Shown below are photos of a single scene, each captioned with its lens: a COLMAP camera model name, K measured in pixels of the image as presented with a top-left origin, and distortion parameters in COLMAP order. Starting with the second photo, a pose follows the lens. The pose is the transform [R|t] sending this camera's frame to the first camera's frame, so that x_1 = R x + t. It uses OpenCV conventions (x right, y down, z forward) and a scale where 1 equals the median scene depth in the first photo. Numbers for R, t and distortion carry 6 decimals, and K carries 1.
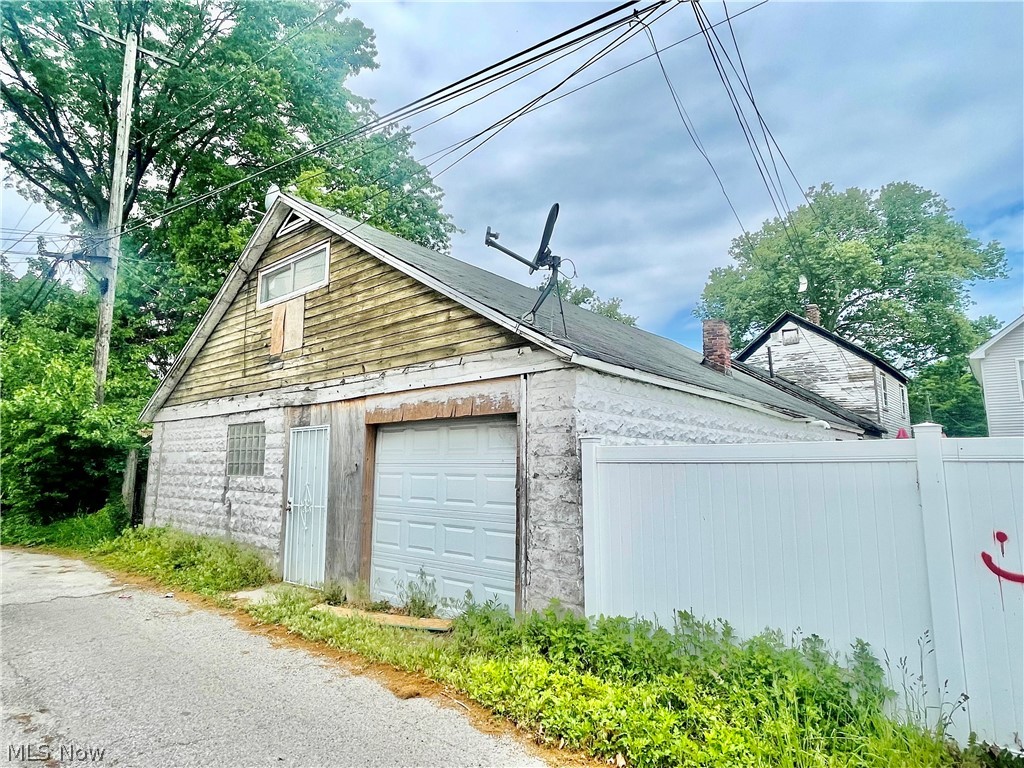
lens RADIAL K [[578.2, 0, 512.0], [0, 578.2, 384.0], [0, 0, 1]] dist [-0.002375, -0.000992]
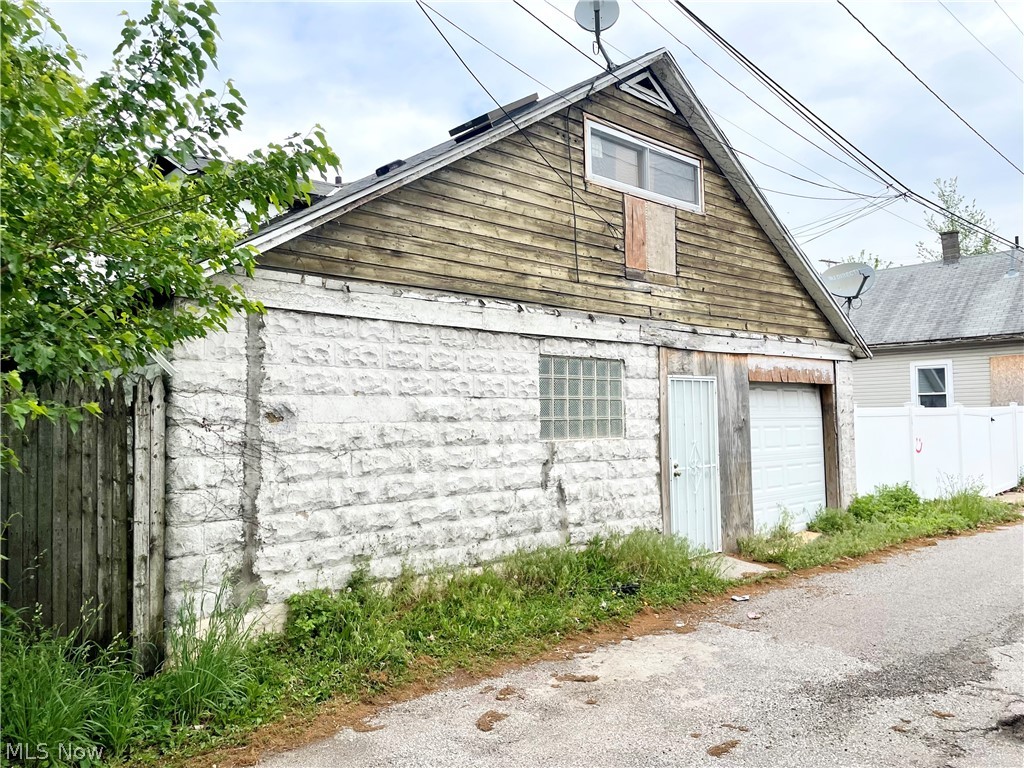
lens RADIAL K [[768.1, 0, 512.0], [0, 768.1, 384.0], [0, 0, 1]] dist [0.009748, 0.001413]
pose [[0.133954, 0.036728, 0.990307, -1.490516], [-0.134341, 0.990761, -0.018574, 0.140254], [-0.981840, -0.130551, 0.137650, 1.088951]]
